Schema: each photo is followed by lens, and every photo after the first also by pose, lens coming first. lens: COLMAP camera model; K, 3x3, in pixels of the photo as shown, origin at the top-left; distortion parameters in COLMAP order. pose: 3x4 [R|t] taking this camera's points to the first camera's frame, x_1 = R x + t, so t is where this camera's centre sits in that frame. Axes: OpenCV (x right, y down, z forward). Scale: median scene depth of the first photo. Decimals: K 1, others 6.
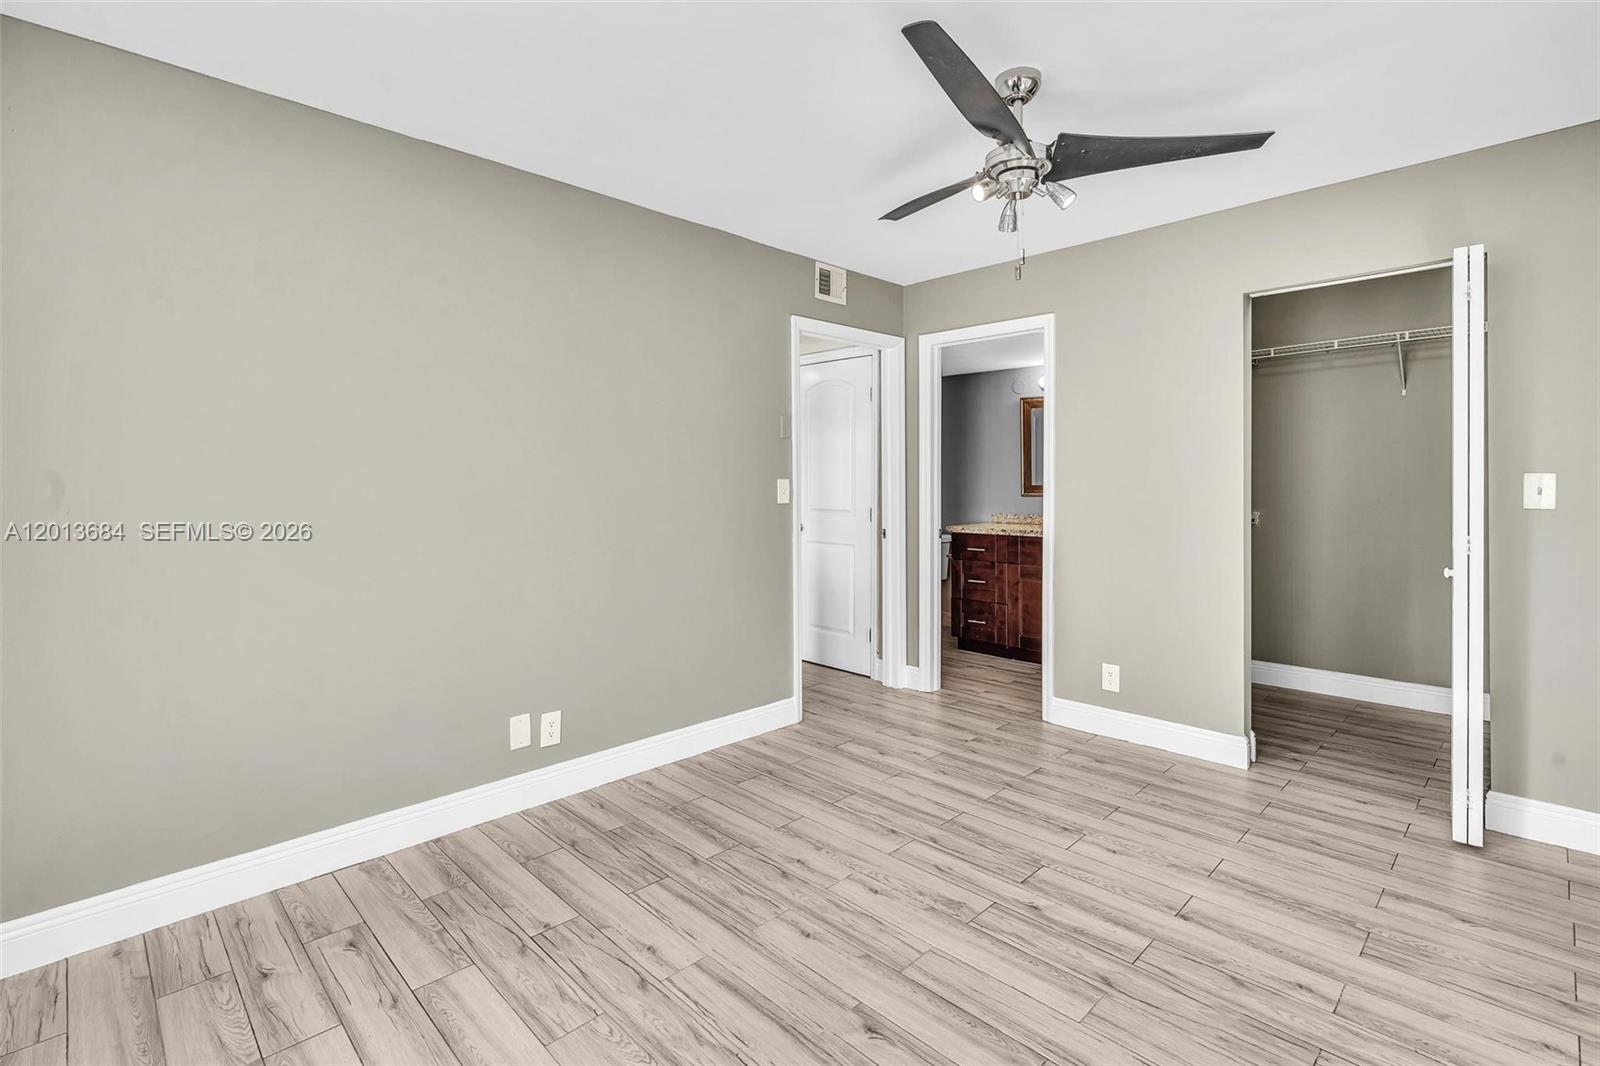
lens RADIAL K [[728.4, 0, 798.8], [0, 728.4, 489.6], [0, 0, 1]] dist [0.000279, 0.000044]
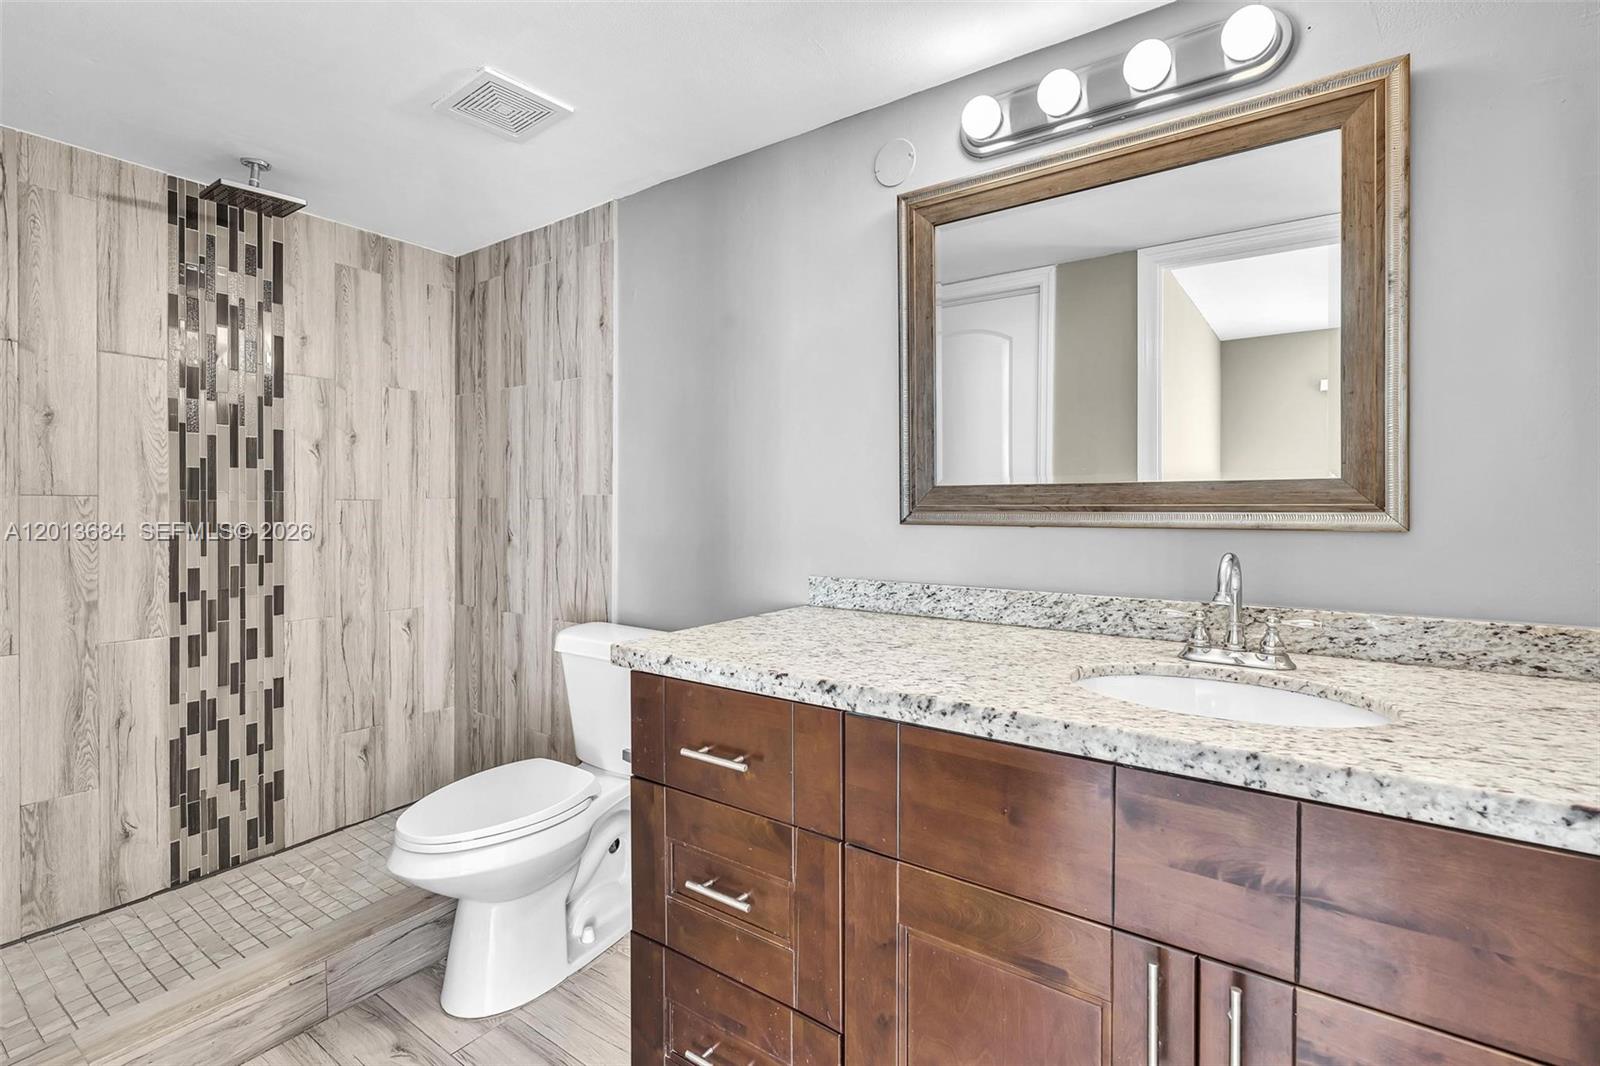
lens RADIAL K [[718.6, 0, 799.9], [0, 718.6, 514.7], [0, 0, 1]] dist [0.000127, 0.000055]
pose [[0.984835, 0.002581, 0.173476, 0.402817], [-0.002349, 0.999996, -0.001546, 0.011442], [-0.173480, 0.001115, 0.984837, 1.350399]]
